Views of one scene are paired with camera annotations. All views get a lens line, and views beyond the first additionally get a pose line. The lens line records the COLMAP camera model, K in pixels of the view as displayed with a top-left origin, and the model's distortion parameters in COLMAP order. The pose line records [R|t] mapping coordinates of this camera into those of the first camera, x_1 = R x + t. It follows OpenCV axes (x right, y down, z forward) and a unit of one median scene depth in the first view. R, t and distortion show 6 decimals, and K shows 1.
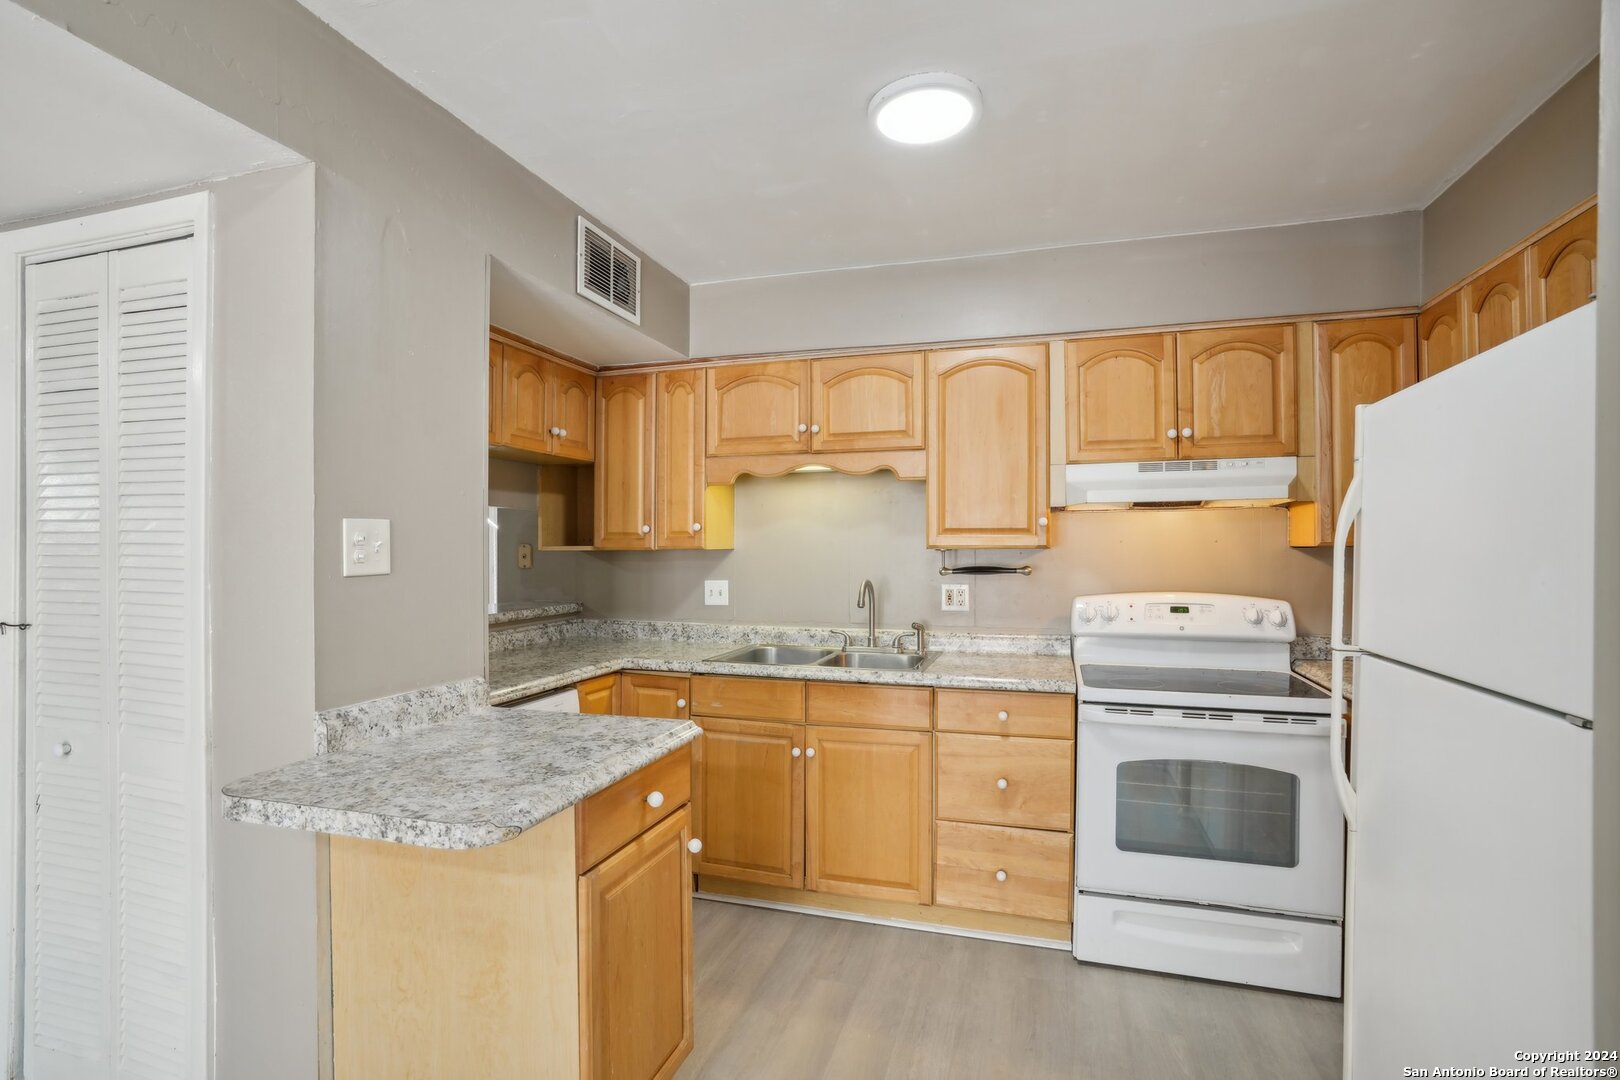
lens RADIAL K [[773.1, 0, 808.1], [0, 773.1, 547.0], [0, 0, 1]] dist [-0.059822, 0.030756]
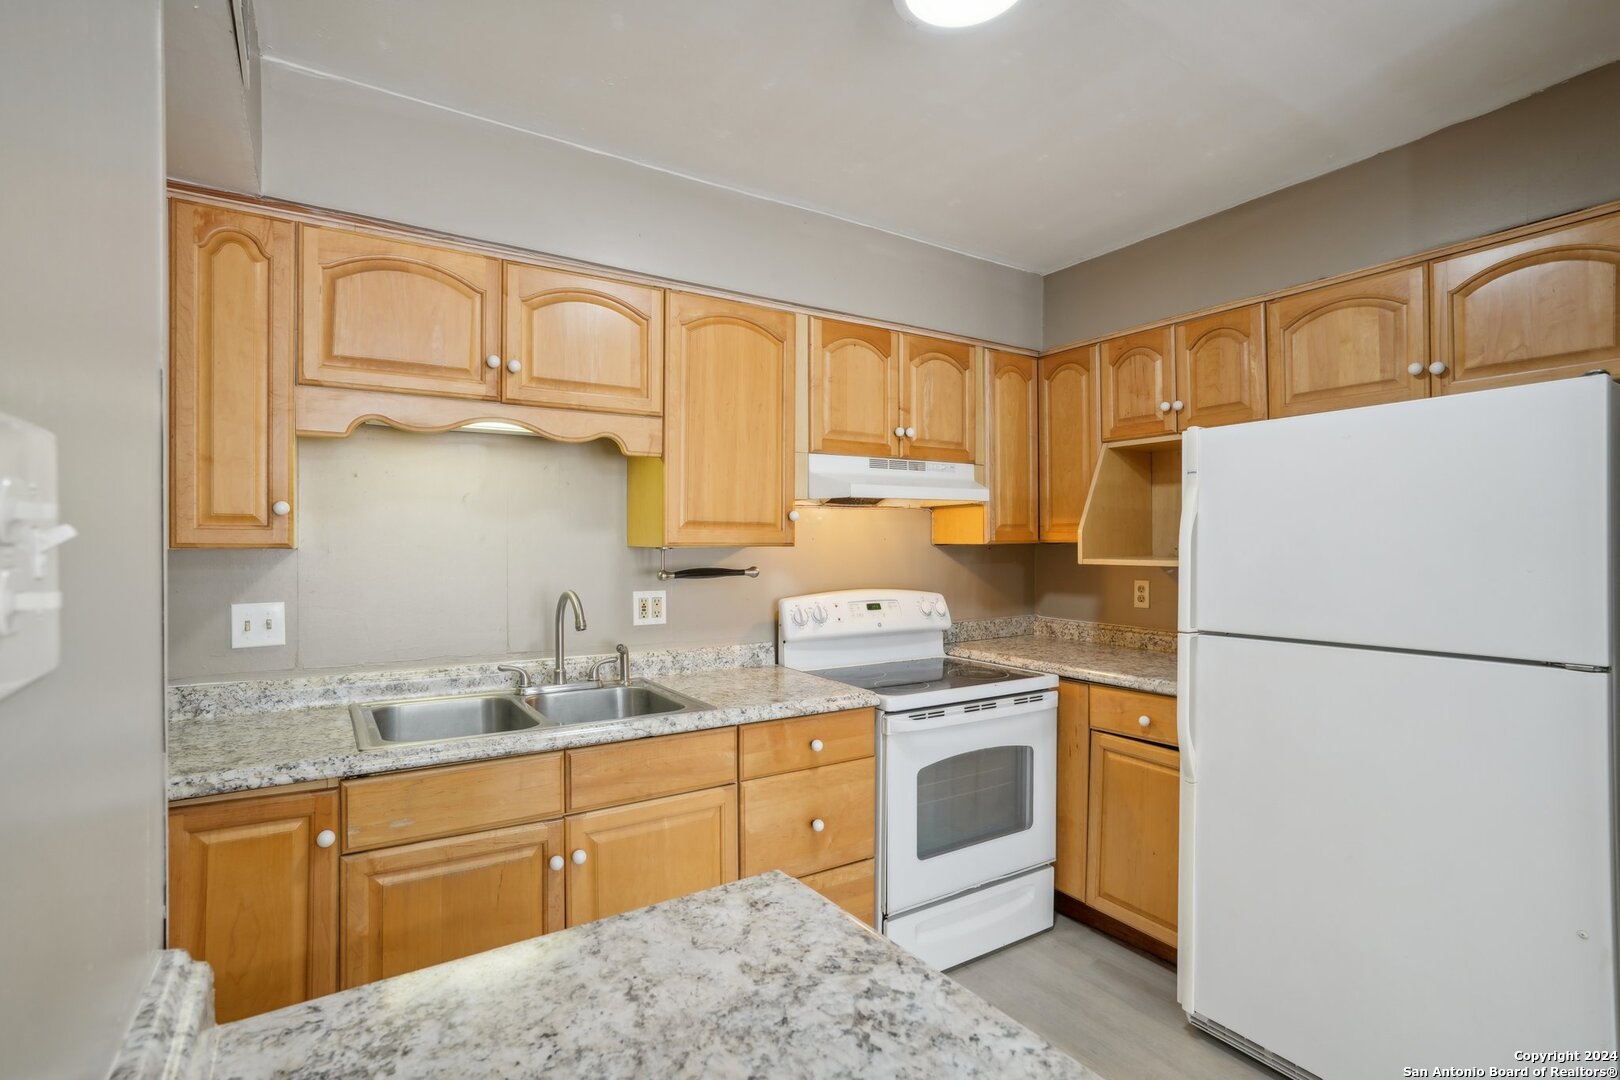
lens RADIAL K [[773.1, 0, 808.1], [0, 773.1, 547.0], [0, 0, 1]] dist [-0.059822, 0.030756]
pose [[0.637693, -0.002696, 0.770286, -0.370770], [-0.001310, 0.999989, 0.004584, -0.001349], [-0.770290, -0.003932, 0.637682, 0.431515]]
